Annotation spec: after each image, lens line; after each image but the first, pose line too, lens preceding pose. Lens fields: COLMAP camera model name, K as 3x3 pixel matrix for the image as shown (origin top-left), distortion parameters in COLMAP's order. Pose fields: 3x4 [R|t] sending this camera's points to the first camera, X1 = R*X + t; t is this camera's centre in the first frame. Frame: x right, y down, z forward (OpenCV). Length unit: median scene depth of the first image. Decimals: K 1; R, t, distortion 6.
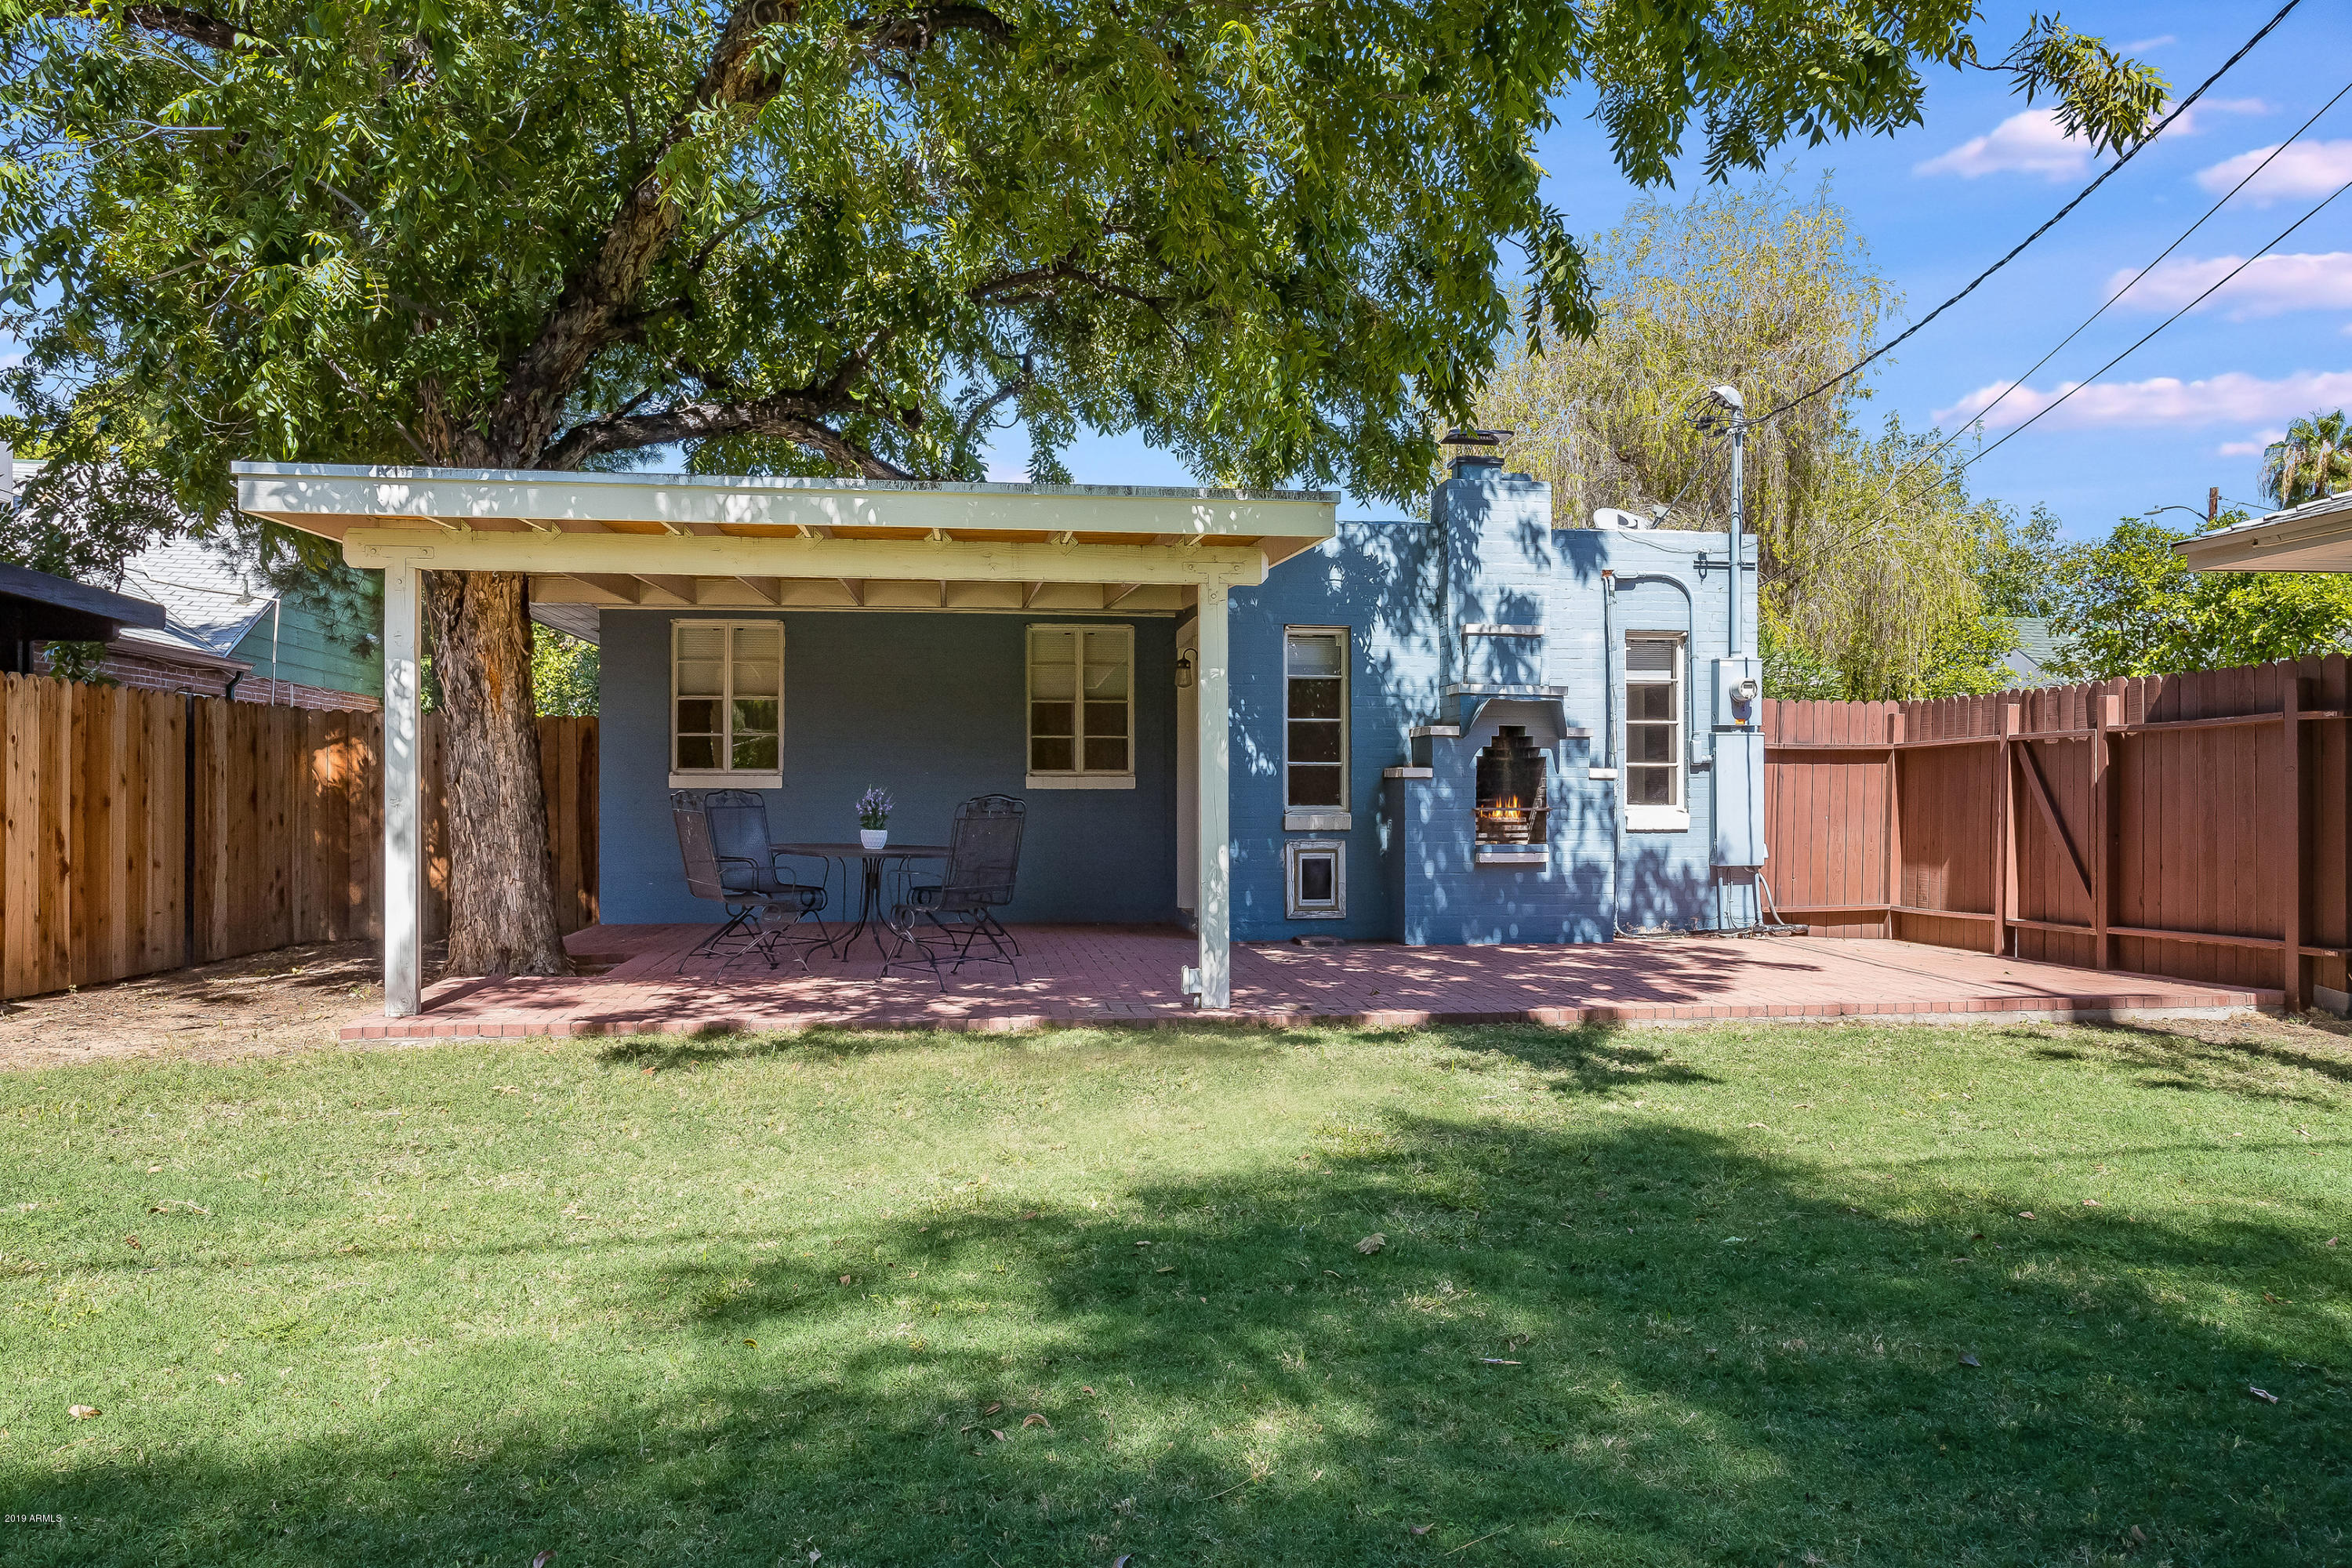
lens RADIAL K [[1732.6, 0, 1169.8], [0, 1732.6, 783.1], [0, 0, 1]] dist [-0.002927, -0.000055]
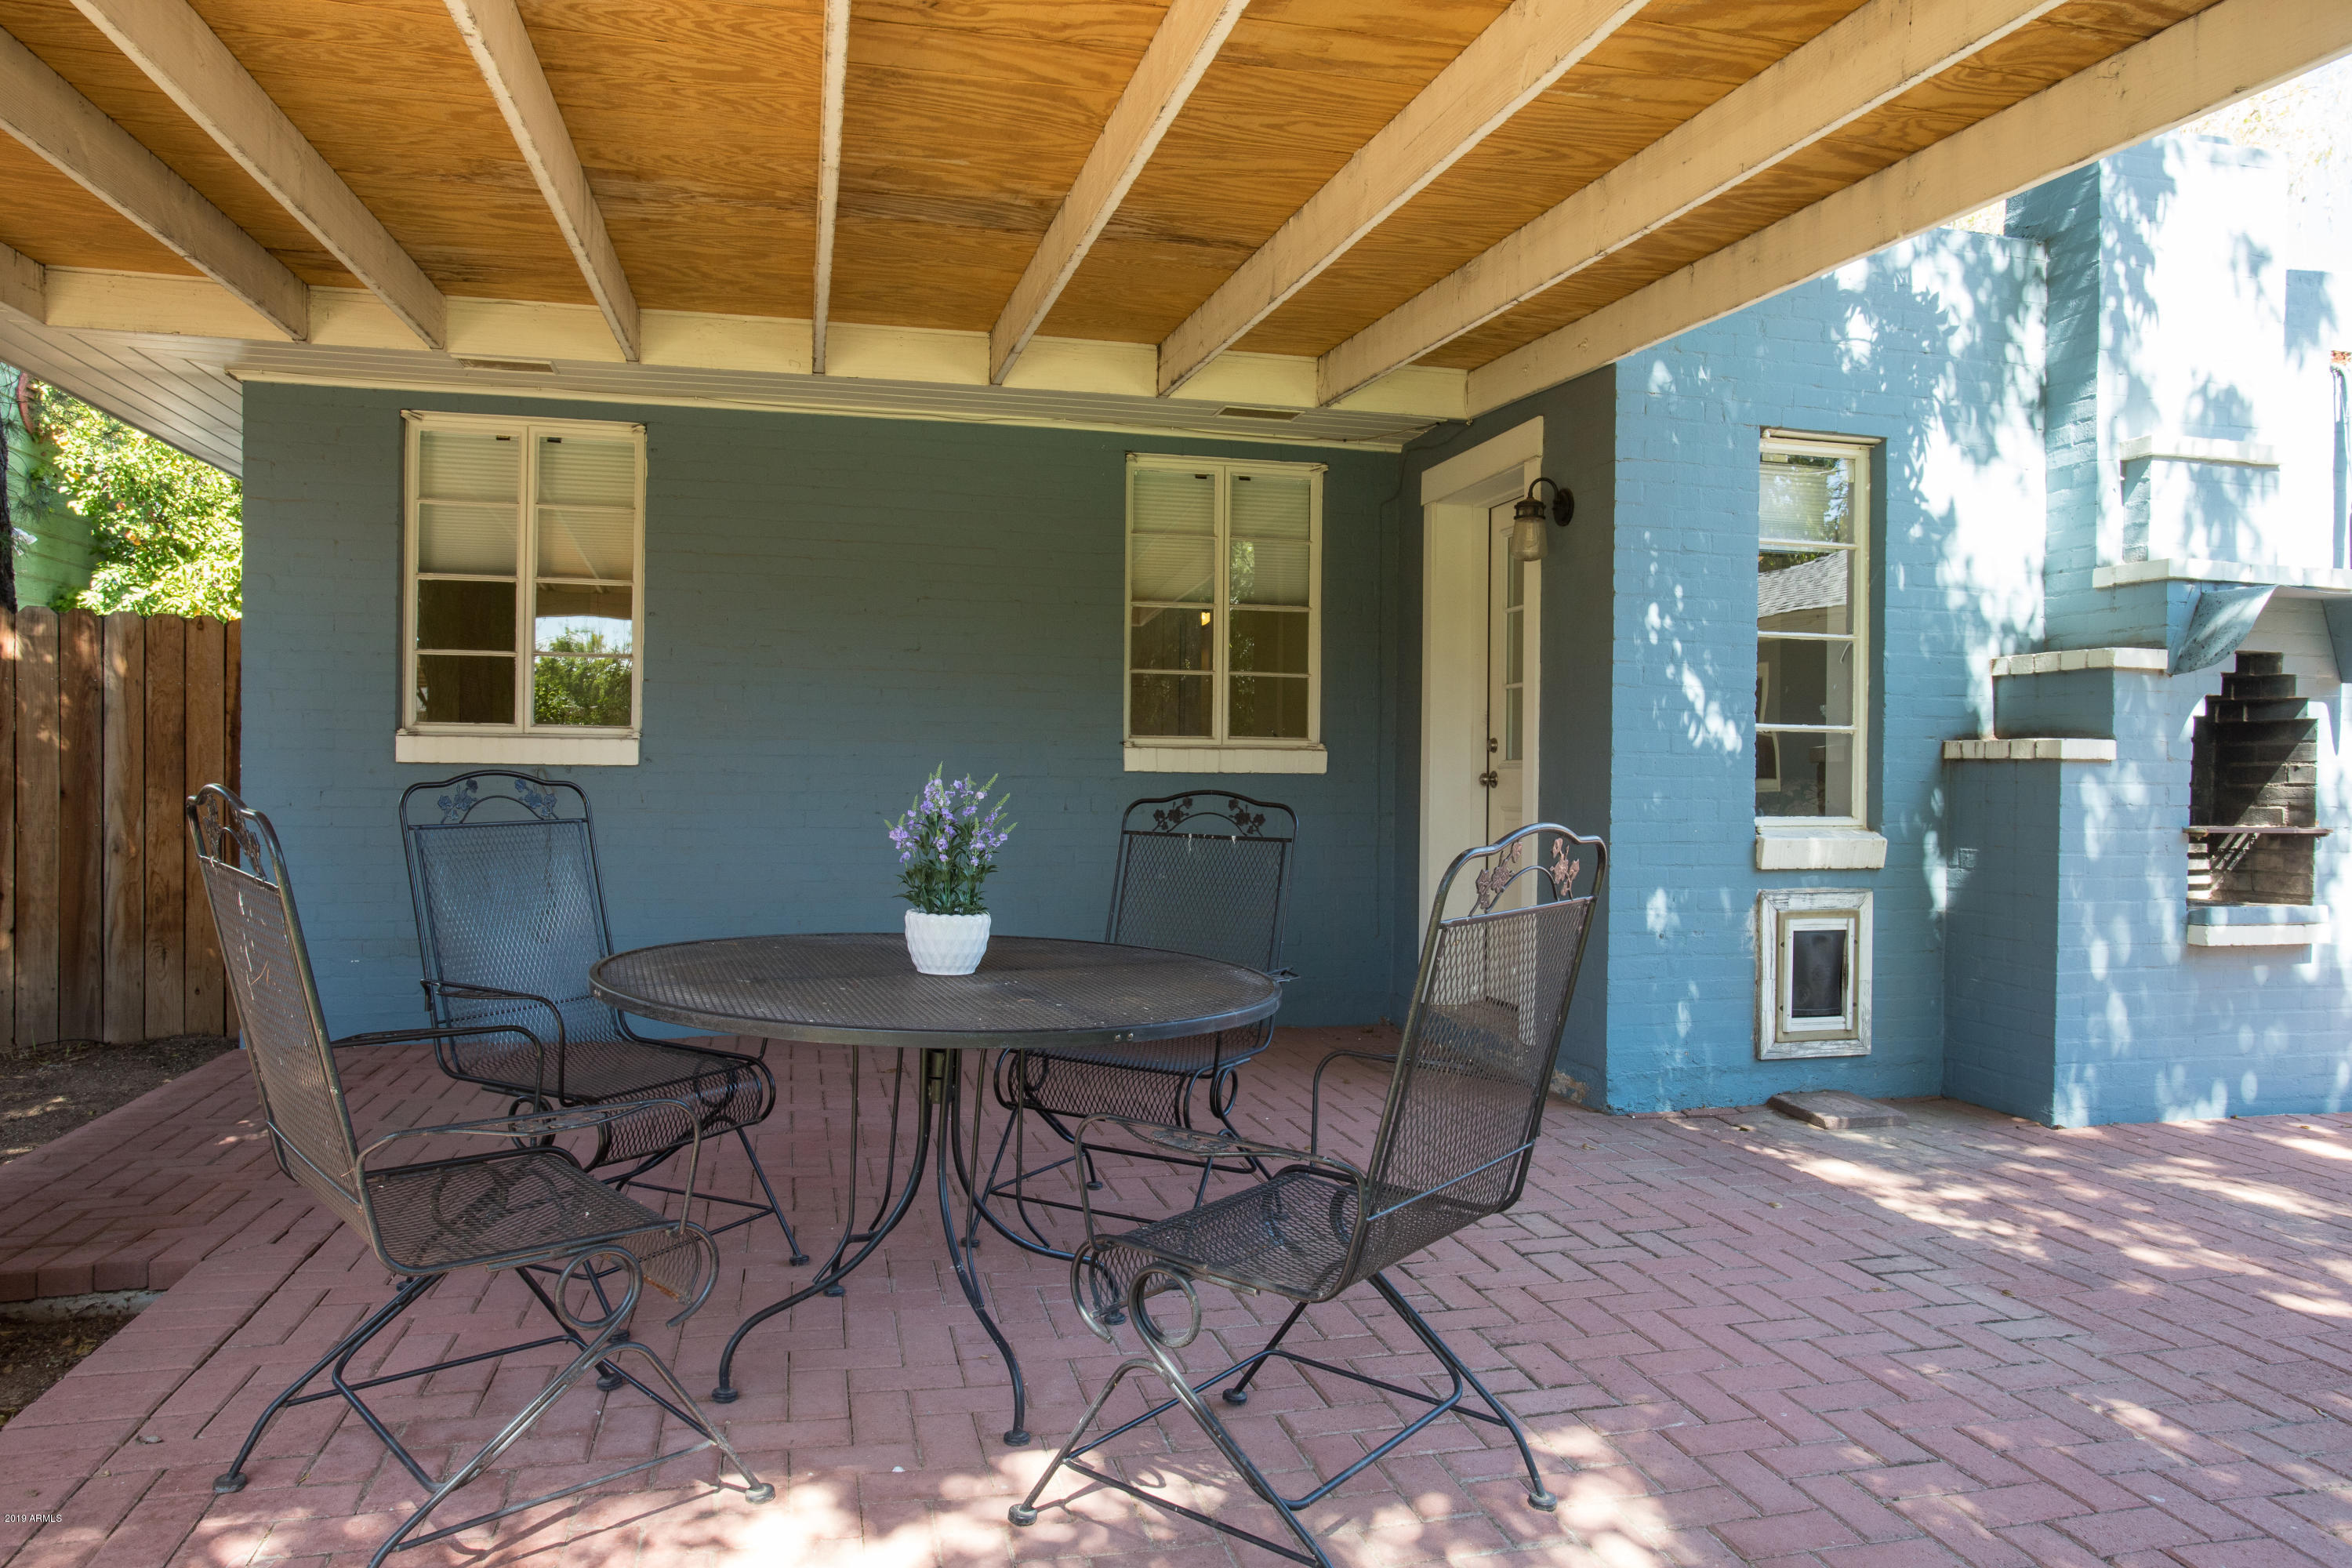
lens RADIAL K [[1535.4, 0, 1187.1], [0, 1535.4, 777.4], [0, 0, 1]] dist [0.003295, 0.002614]
pose [[0.992491, 0.010230, 0.121890, -0.135623], [-0.011715, 0.999866, 0.011474, -0.000324], [-0.121757, -0.012816, 0.992477, 0.608194]]
